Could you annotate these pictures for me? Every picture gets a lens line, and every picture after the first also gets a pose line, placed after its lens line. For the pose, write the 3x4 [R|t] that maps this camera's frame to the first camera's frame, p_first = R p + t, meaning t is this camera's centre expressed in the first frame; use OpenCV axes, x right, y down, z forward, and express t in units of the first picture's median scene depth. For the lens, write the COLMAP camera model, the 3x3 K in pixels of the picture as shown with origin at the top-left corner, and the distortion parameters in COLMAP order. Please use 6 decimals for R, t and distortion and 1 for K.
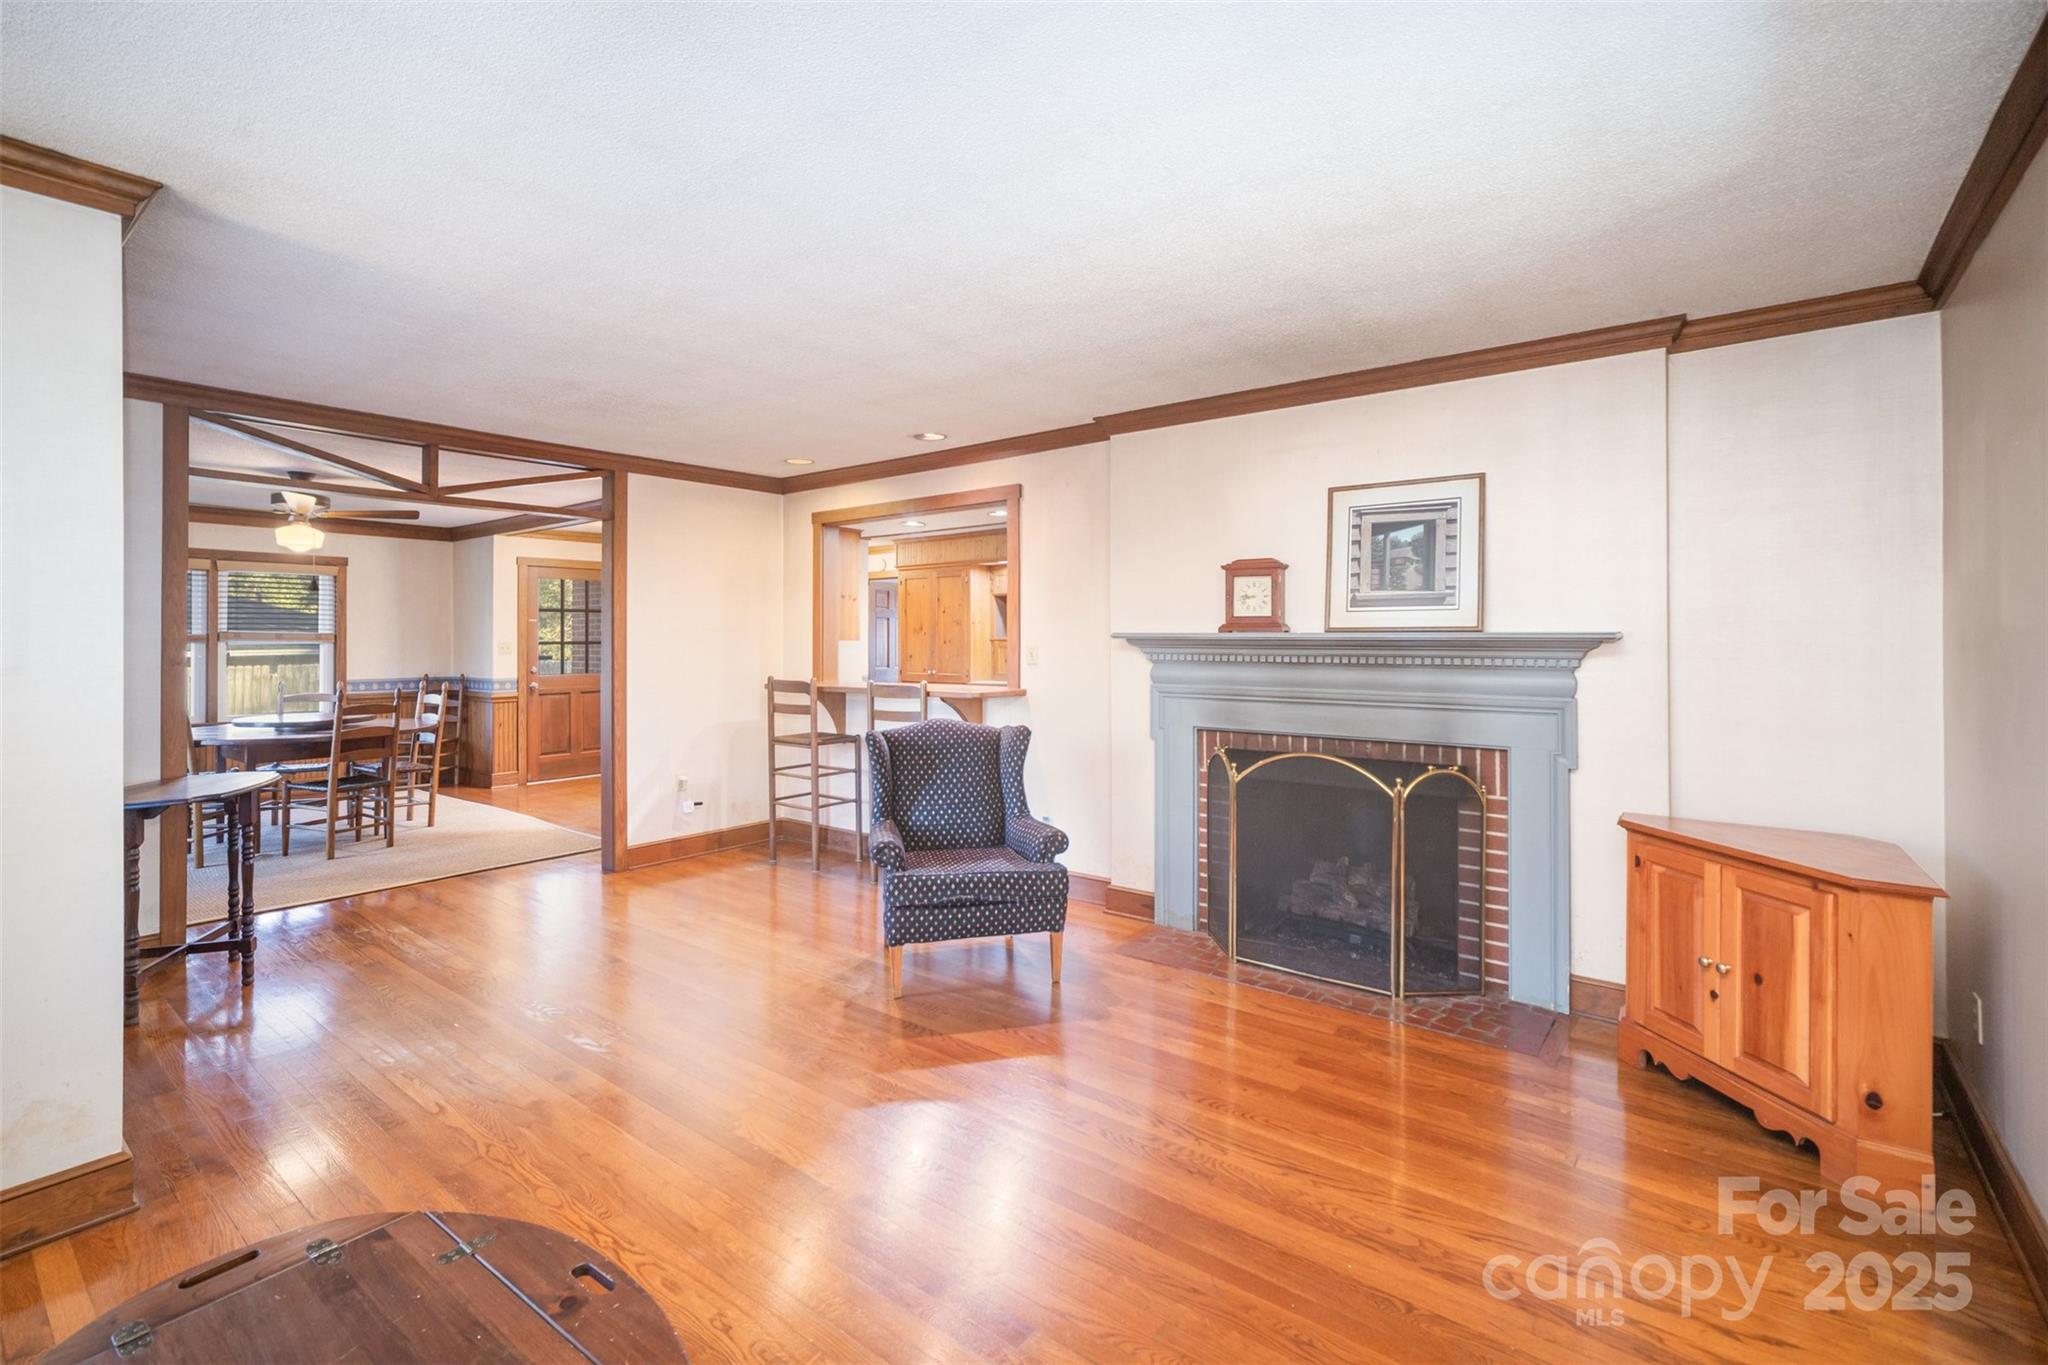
lens RADIAL K [[918.2, 0, 1022.1], [0, 918.2, 635.0], [0, 0, 1]] dist [-0.001983, -0.000593]
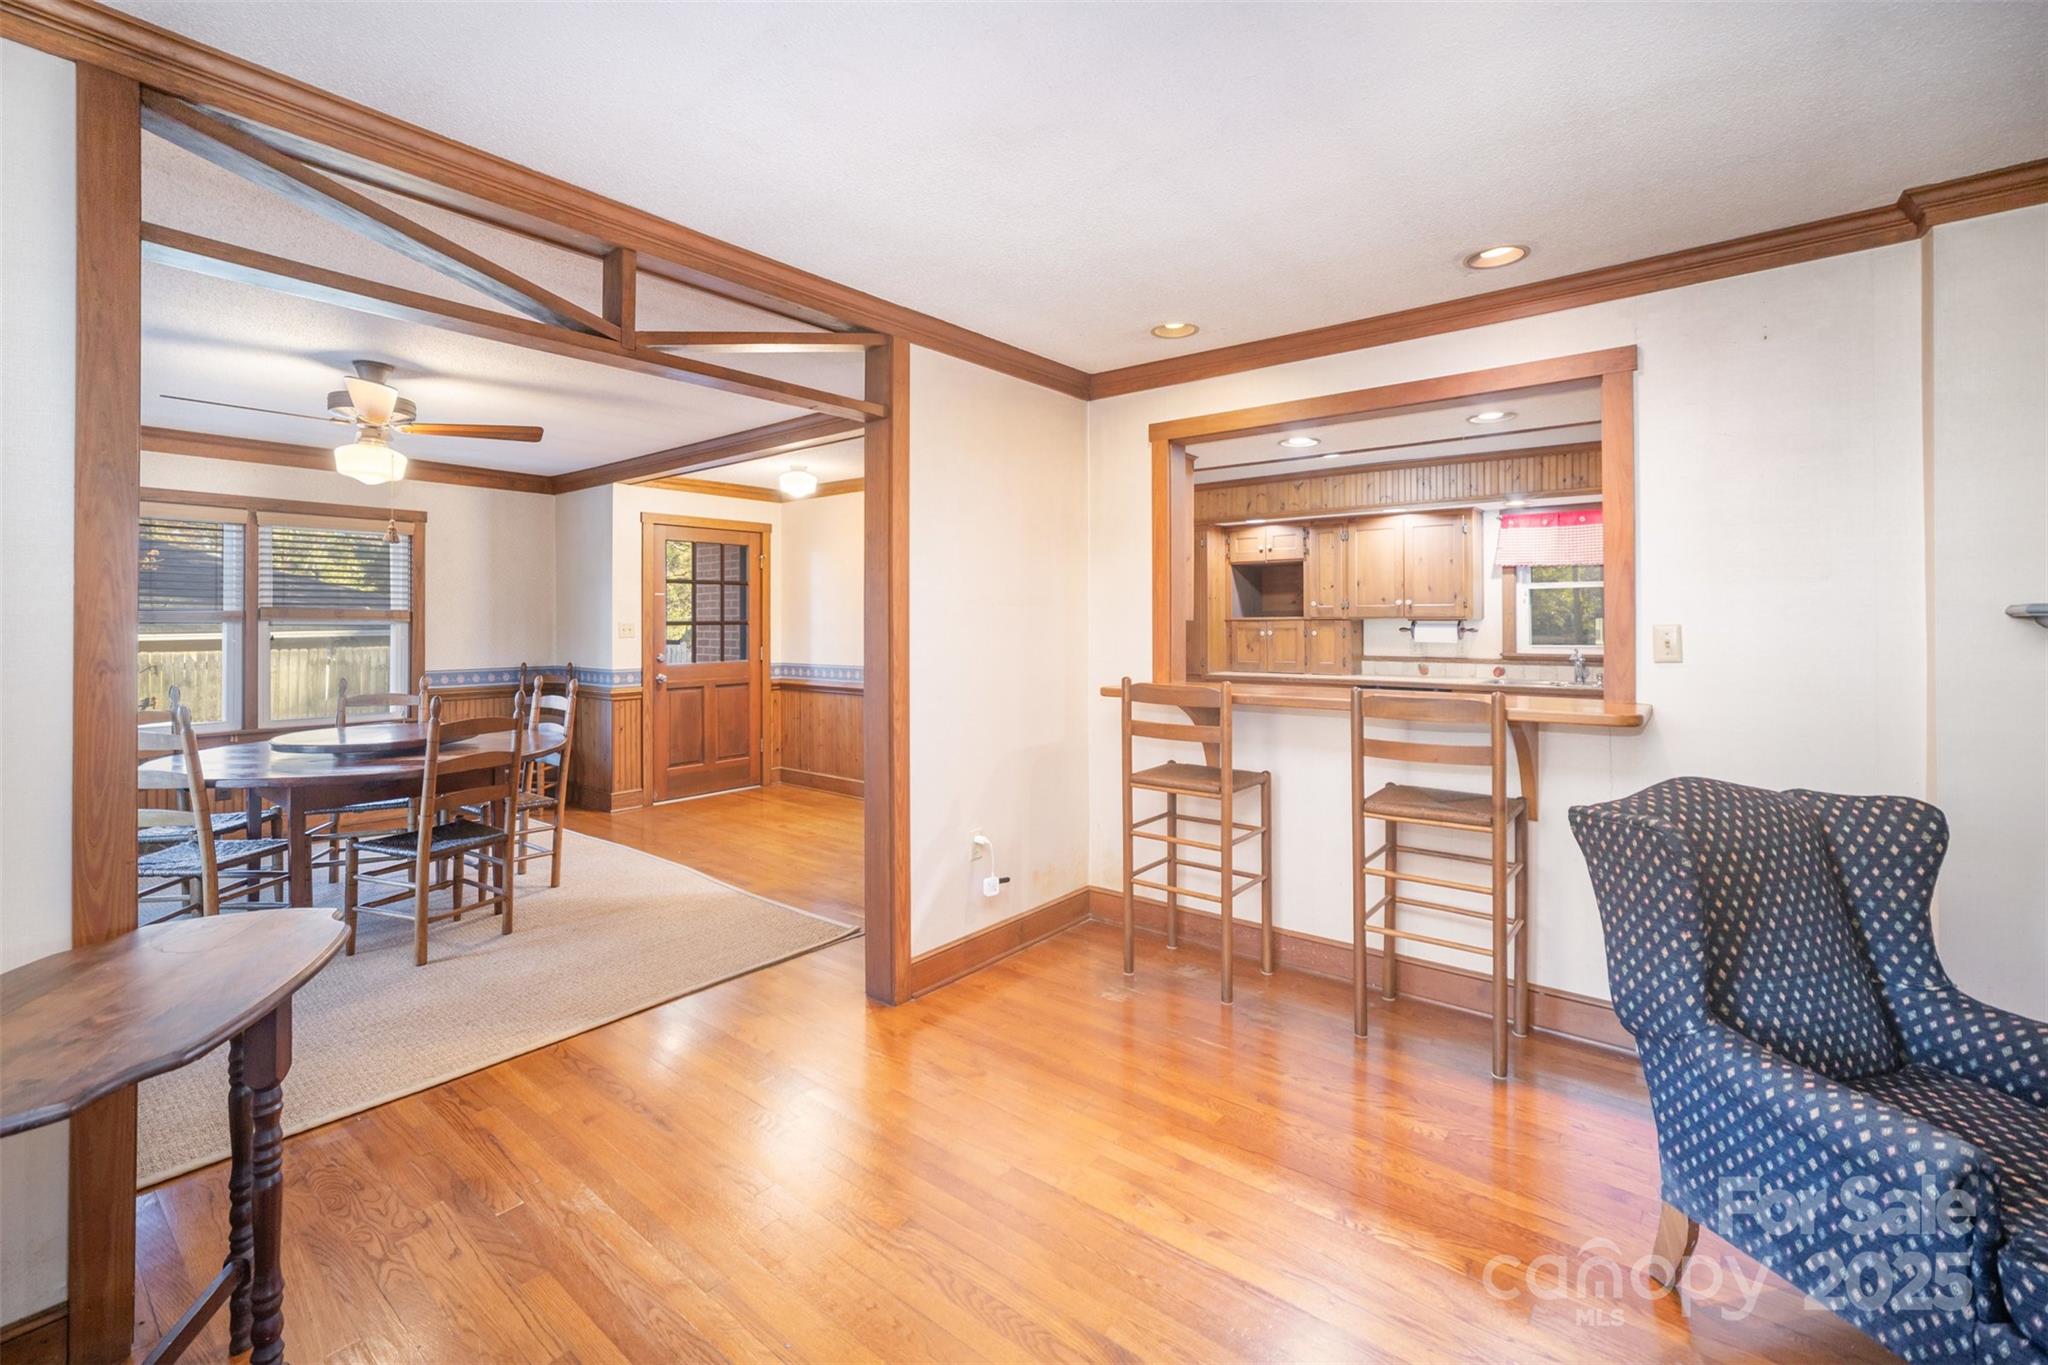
lens RADIAL K [[863.9, 0, 1024.2], [0, 863.9, 619.5], [0, 0, 1]] dist [-0.010821, 0.000245]
pose [[0.999984, 0.001770, -0.005441, -0.279772], [-0.001755, 0.999995, 0.002637, 0.003866], [0.005446, -0.002627, 0.999982, 0.342791]]
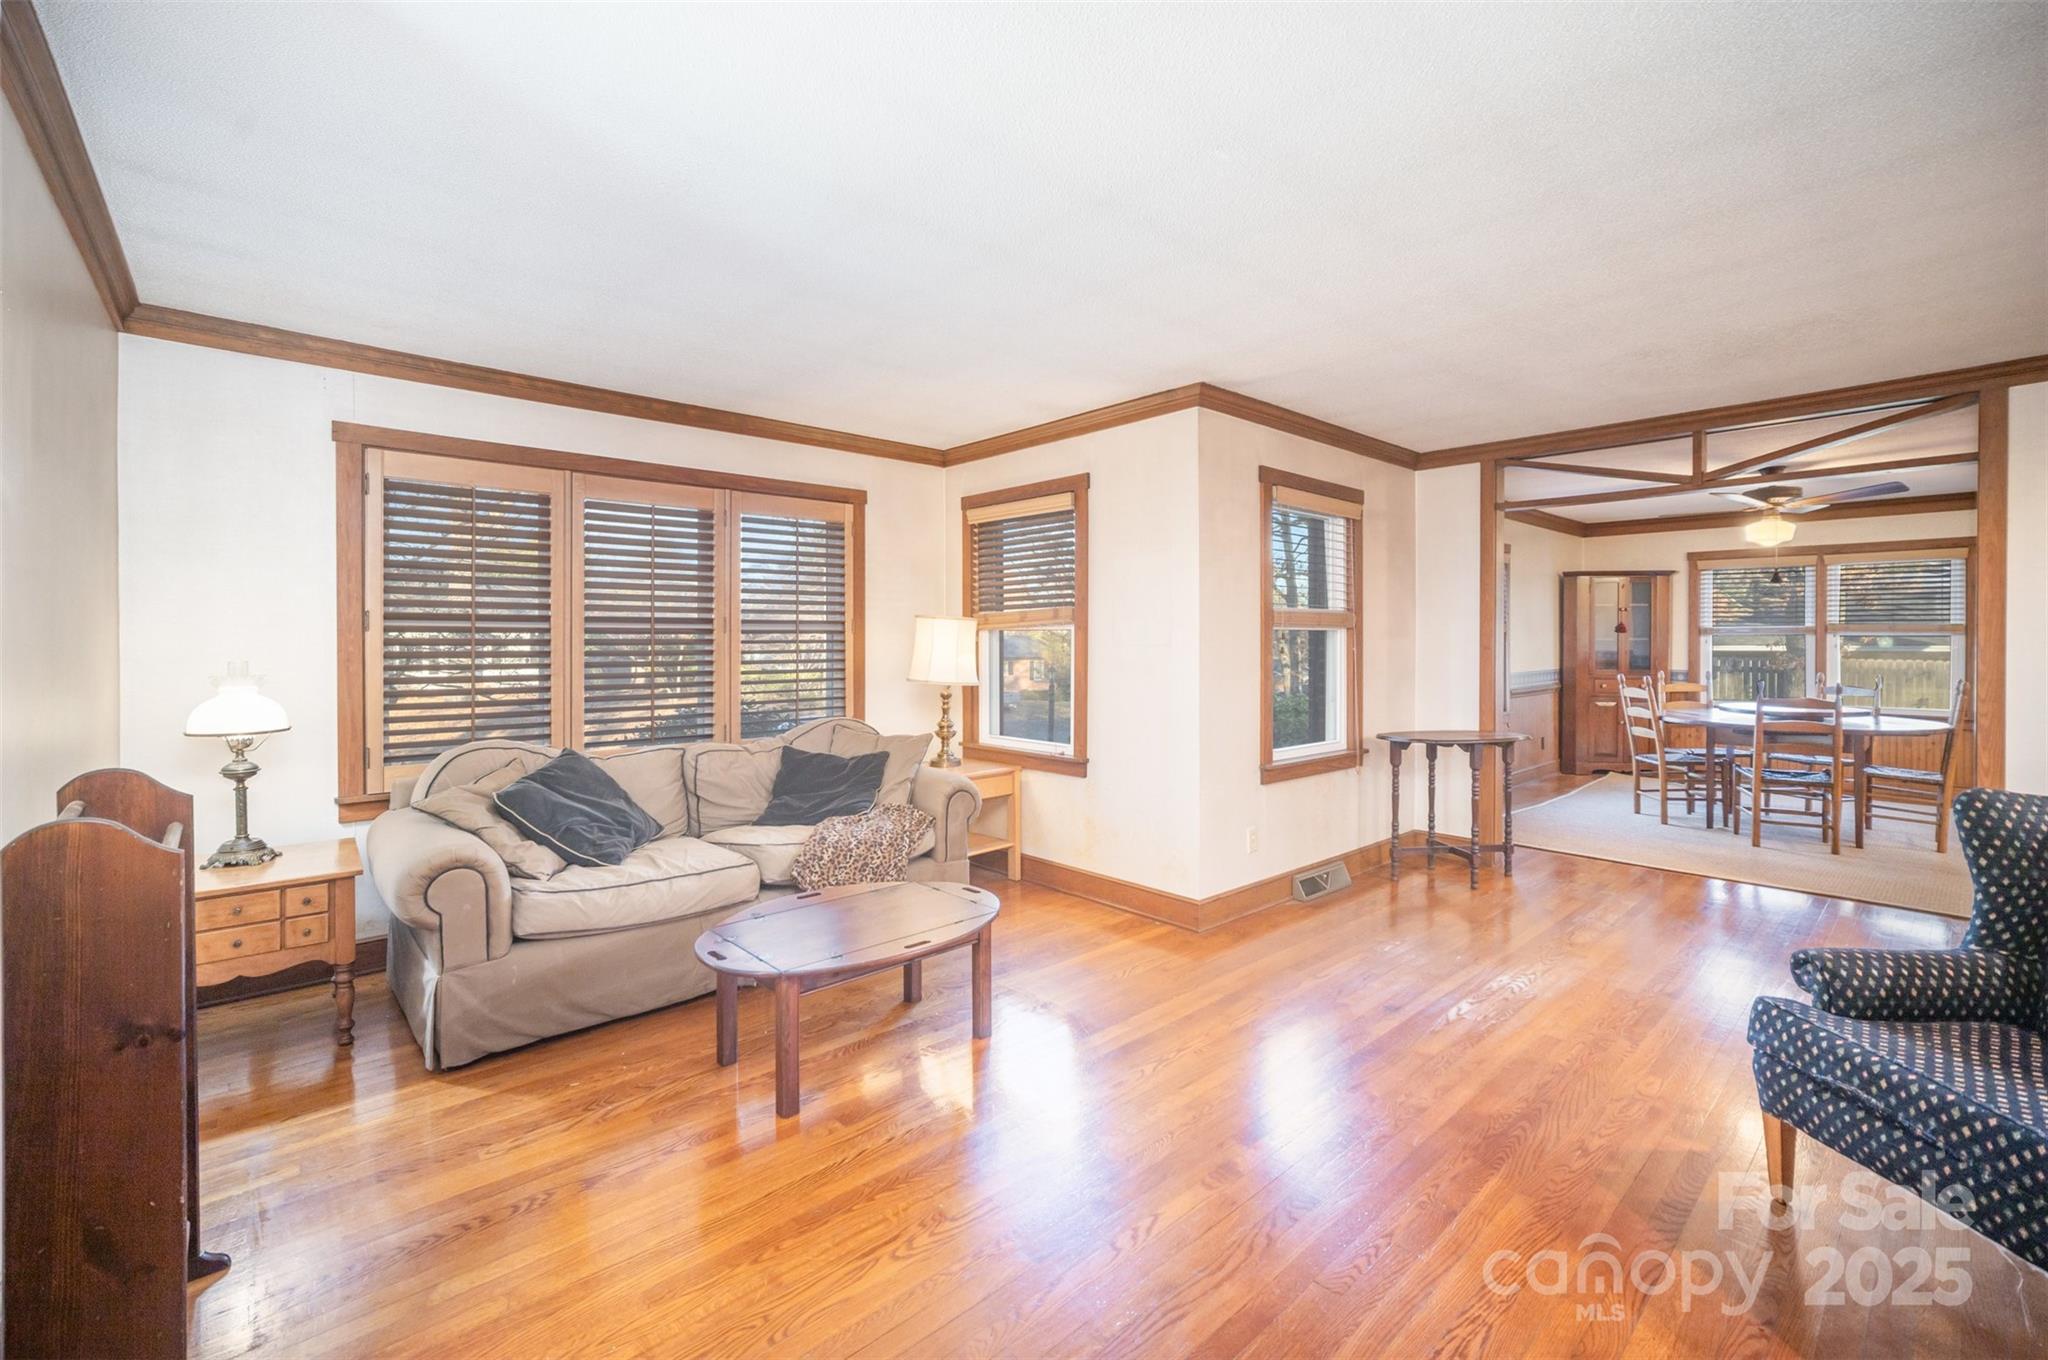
lens RADIAL K [[858.2, 0, 1023.0], [0, 858.2, 644.4], [0, 0, 1]] dist [-0.000075, 0.000087]
pose [[-0.174926, 0.012501, -0.984502, 0.268360], [0.004384, 0.999919, 0.011918, 0.004059], [0.984572, -0.002231, -0.174967, 0.307157]]
